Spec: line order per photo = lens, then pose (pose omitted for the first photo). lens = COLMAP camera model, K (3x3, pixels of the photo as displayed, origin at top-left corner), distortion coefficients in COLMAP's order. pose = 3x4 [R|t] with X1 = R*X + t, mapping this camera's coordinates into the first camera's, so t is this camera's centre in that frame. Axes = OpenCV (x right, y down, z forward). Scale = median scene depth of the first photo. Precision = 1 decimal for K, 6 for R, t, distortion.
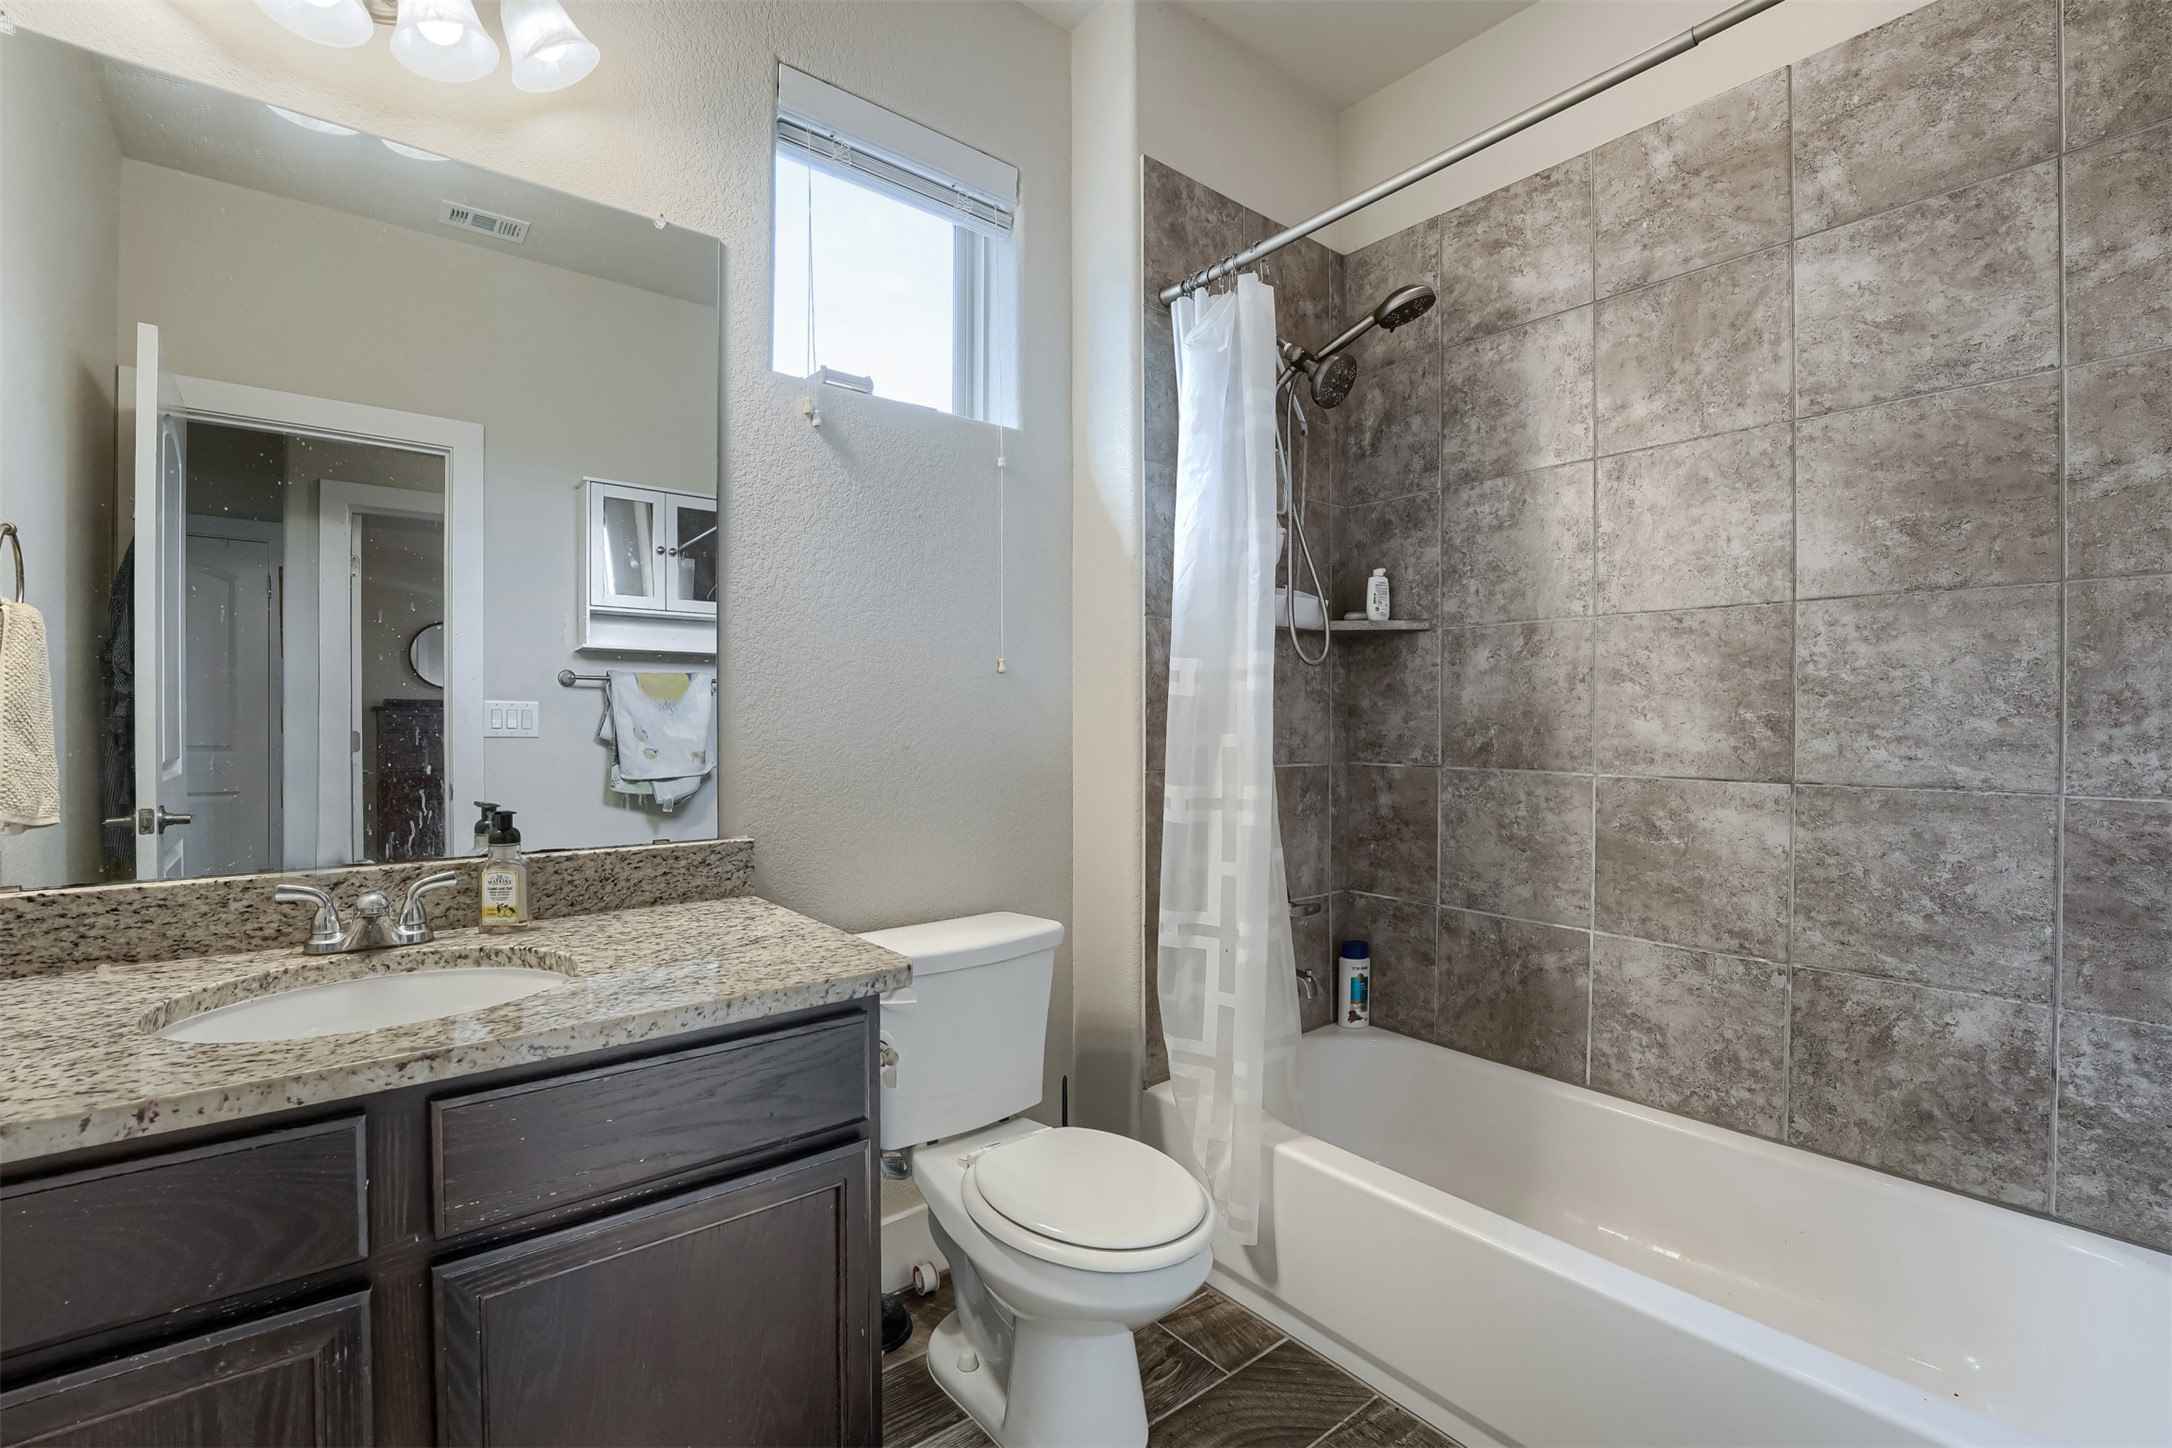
lens RADIAL K [[897.2, 0, 1079.7], [0, 897.2, 717.3], [0, 0, 1]] dist [-0.020876, 0.000469]
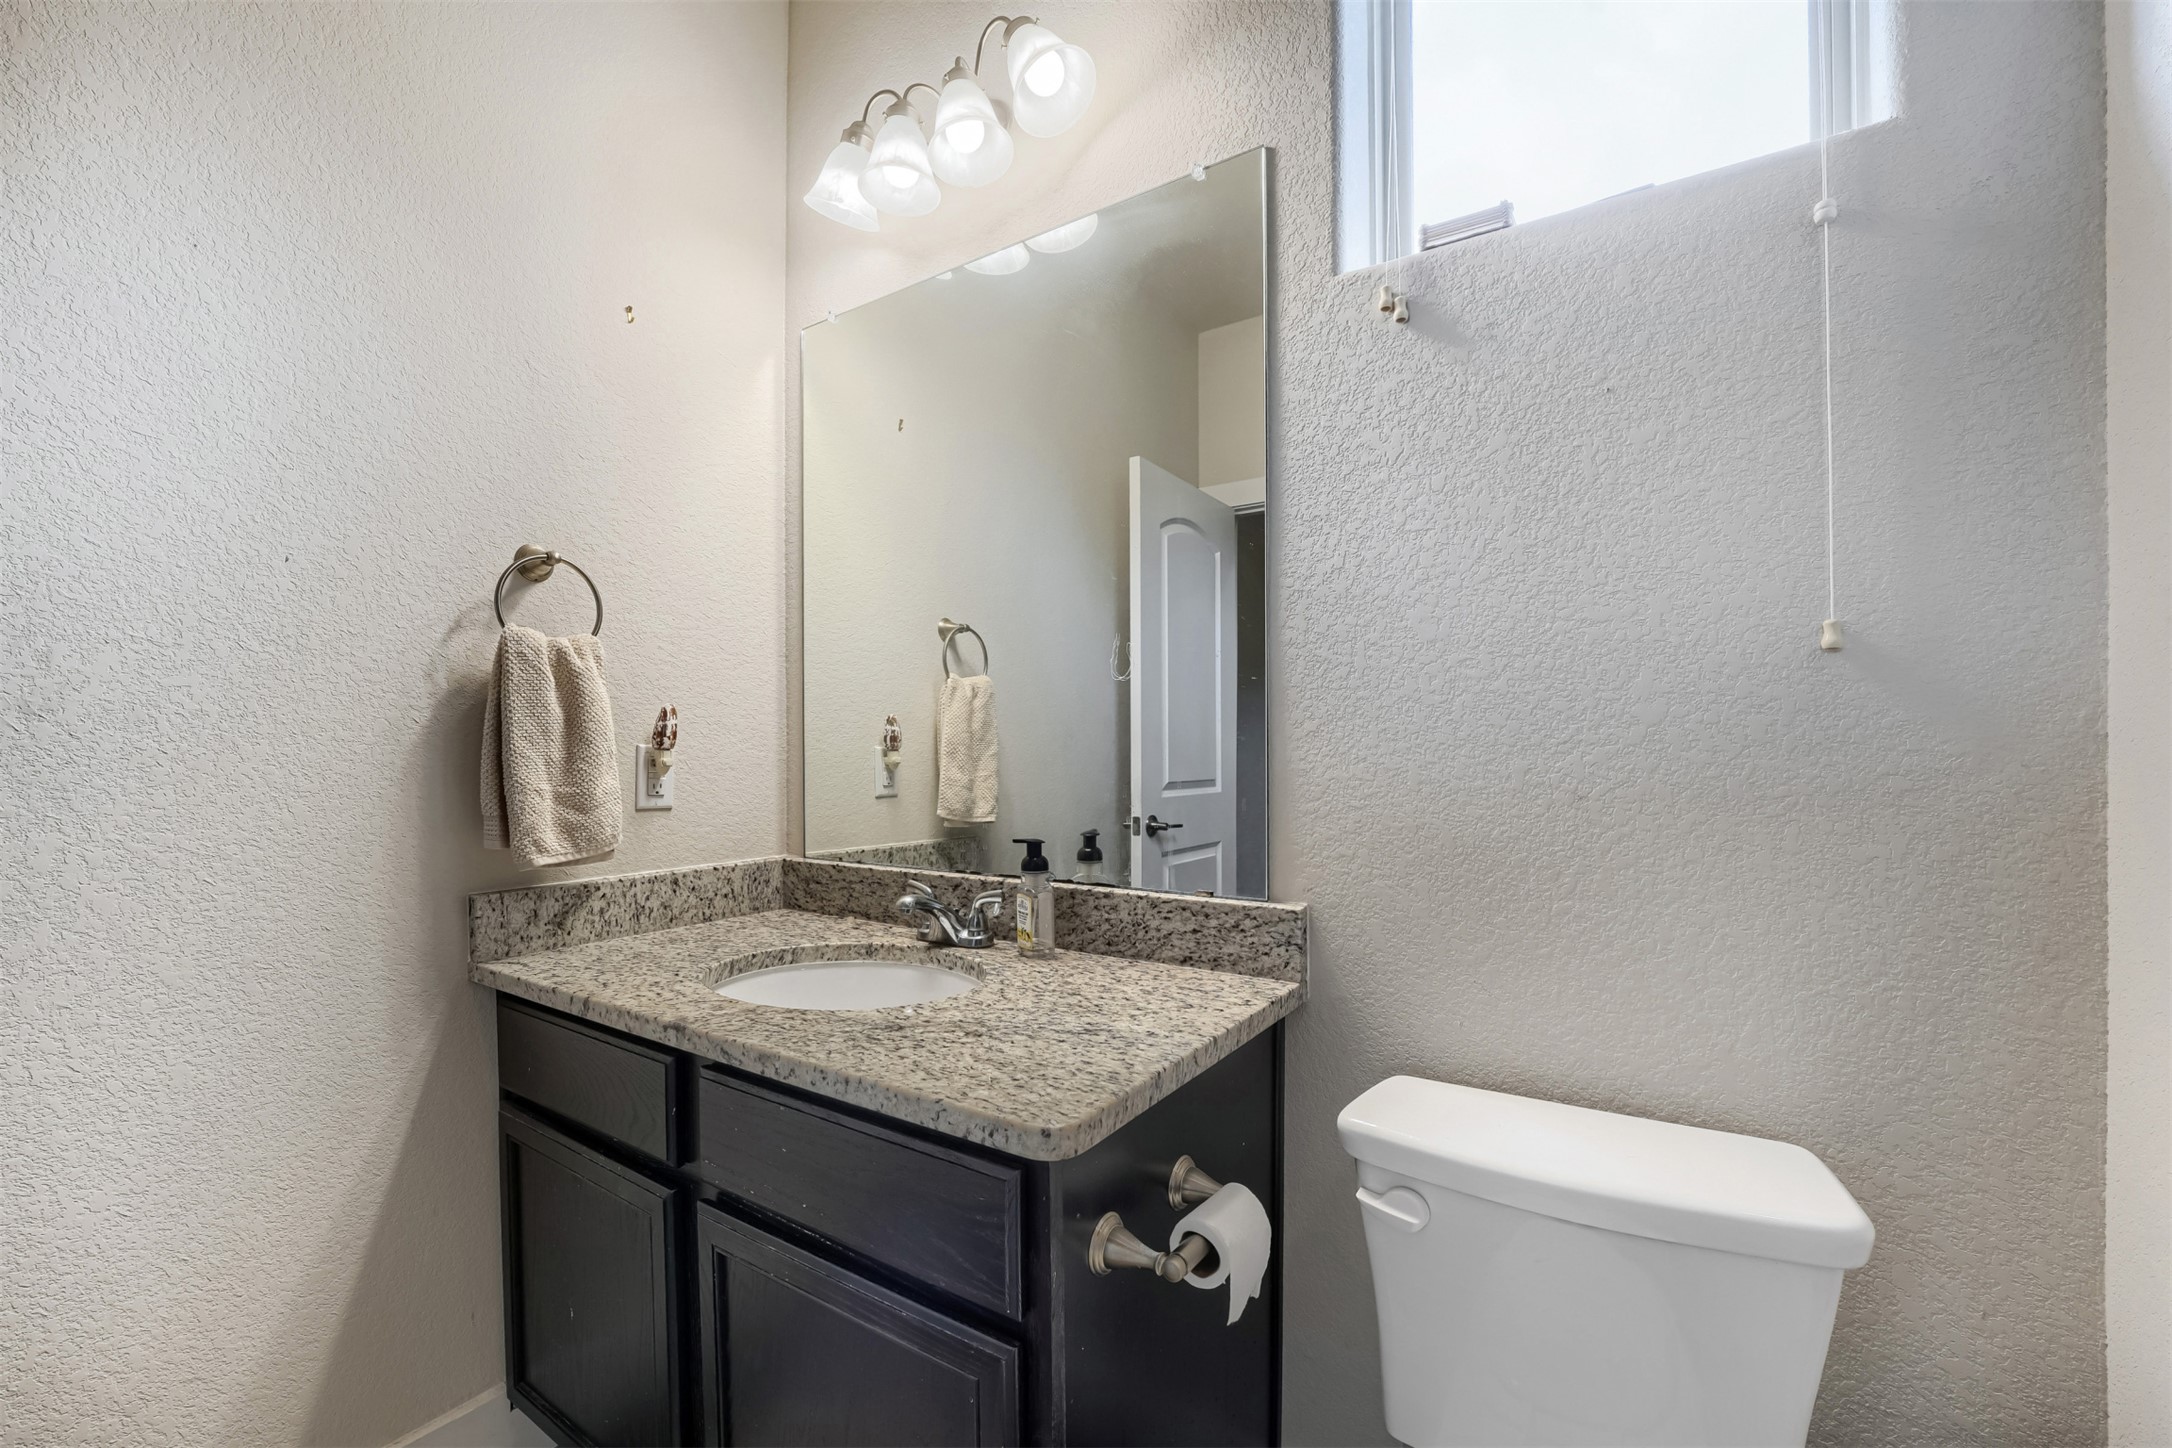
lens RADIAL K [[960.5, 0, 1223.5], [0, 960.5, 750.8], [0, 0, 1]] dist [-0.023649, 0.000171]
pose [[0.285252, 0.001303, -0.958452, 0.453141], [0.009233, 0.999949, 0.004107, -0.001657], [0.958408, -0.010021, 0.285226, 0.812115]]
